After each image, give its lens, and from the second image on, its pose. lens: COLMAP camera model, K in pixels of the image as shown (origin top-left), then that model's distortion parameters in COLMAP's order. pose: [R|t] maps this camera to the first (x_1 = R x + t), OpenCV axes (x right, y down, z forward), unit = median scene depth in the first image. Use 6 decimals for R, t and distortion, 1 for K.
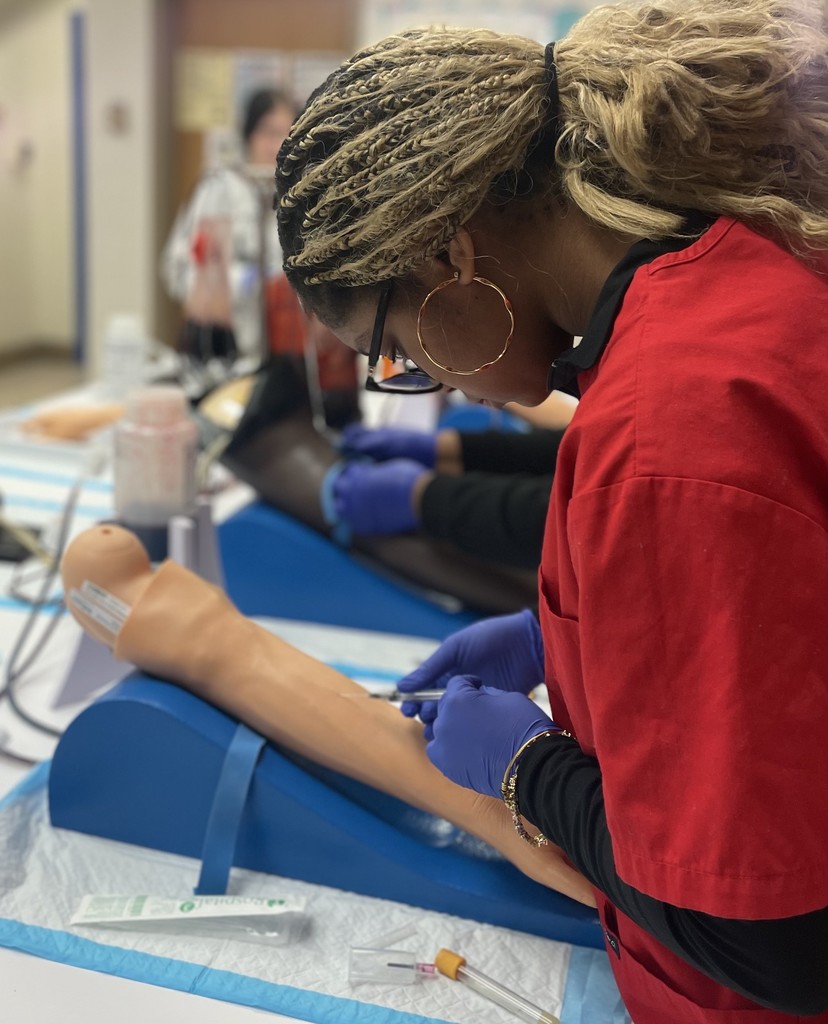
lens RADIAL K [[459.9, 0, 412.5], [0, 459.9, 515.6], [0, 0, 1]] dist [-0.004532, 0.001755]
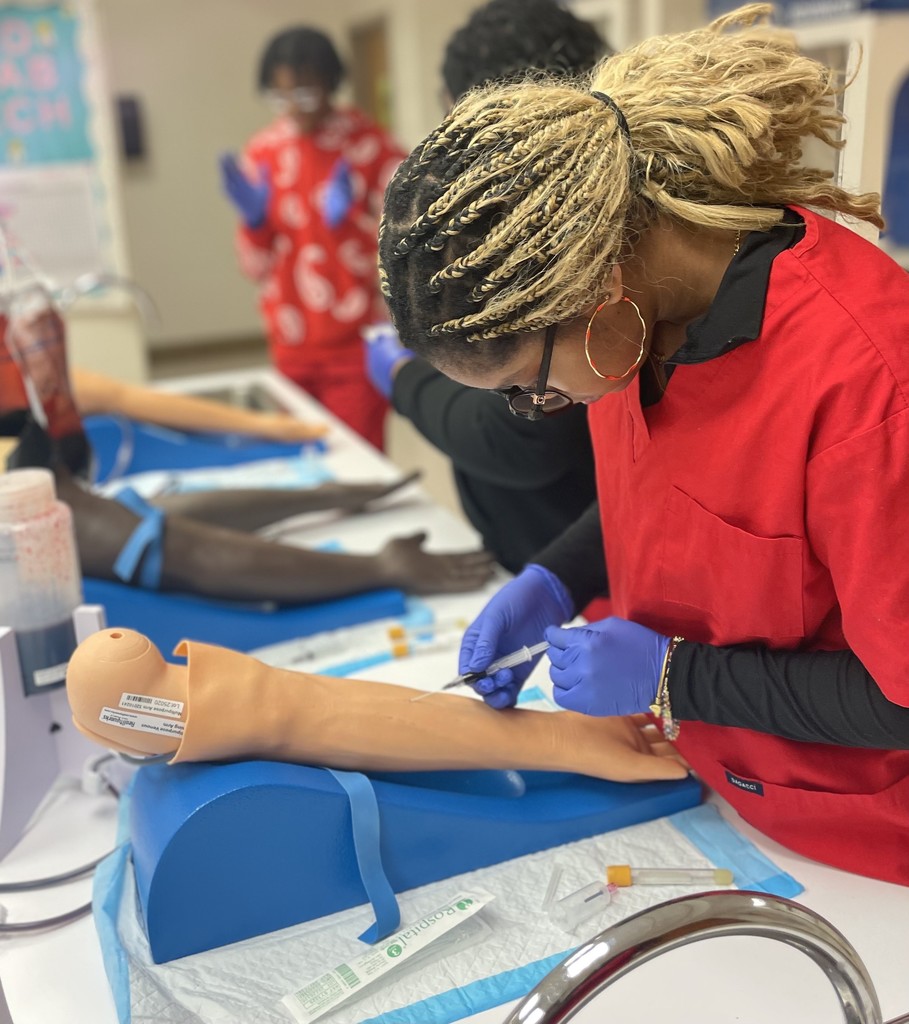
lens RADIAL K [[412.6, 0, 453.8], [0, 412.6, 509.9], [0, 0, 1]] dist [0.001656, -0.001050]
pose [[0.922582, -0.339678, 0.182924, -0.666298], [0.341856, 0.939529, 0.020481, -0.179314], [-0.178820, 0.043638, 0.982914, 0.060376]]
